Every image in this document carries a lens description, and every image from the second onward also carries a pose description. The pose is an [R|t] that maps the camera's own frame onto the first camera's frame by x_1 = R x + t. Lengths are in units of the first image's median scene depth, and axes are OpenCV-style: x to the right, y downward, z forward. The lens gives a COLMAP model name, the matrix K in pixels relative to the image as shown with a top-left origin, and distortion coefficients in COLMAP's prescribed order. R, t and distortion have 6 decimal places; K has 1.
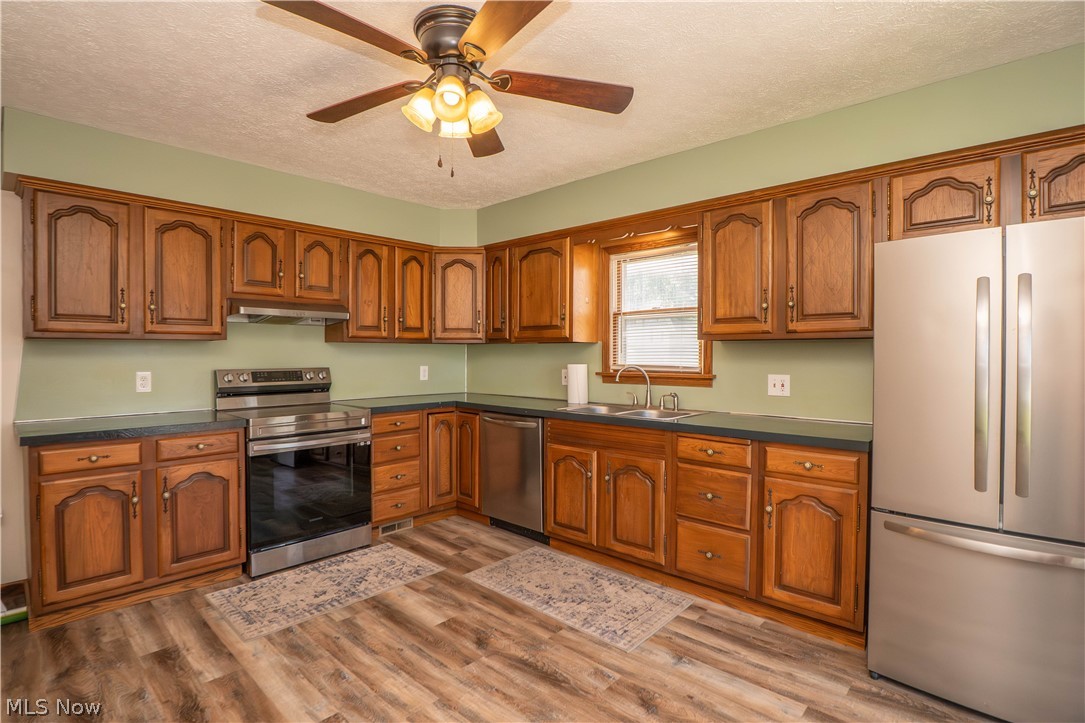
lens RADIAL K [[550.9, 0, 559.6], [0, 550.9, 356.6], [0, 0, 1]] dist [-0.031216, 0.003578]
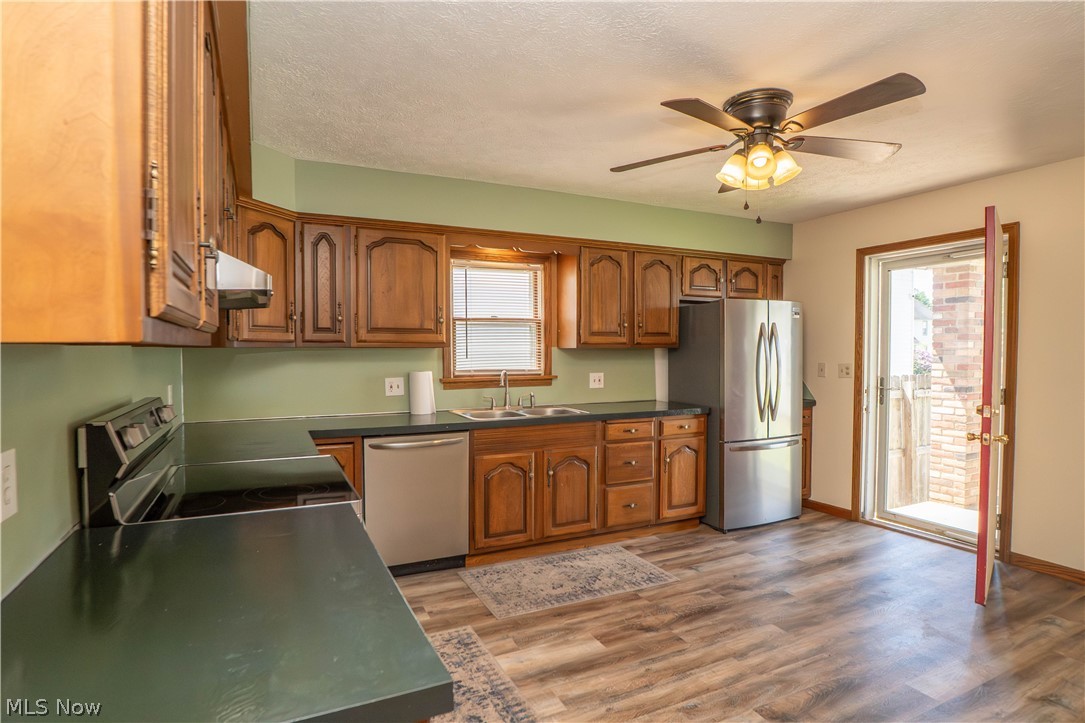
lens RADIAL K [[550.9, 0, 524.0], [0, 550.9, 362.1], [0, 0, 1]] dist [-0.031216, 0.003578]
pose [[0.377087, -0.020178, 0.925958, -1.091925], [0.008587, 0.999796, 0.018290, -0.025073], [-0.926138, 0.001054, 0.377183, 0.725850]]
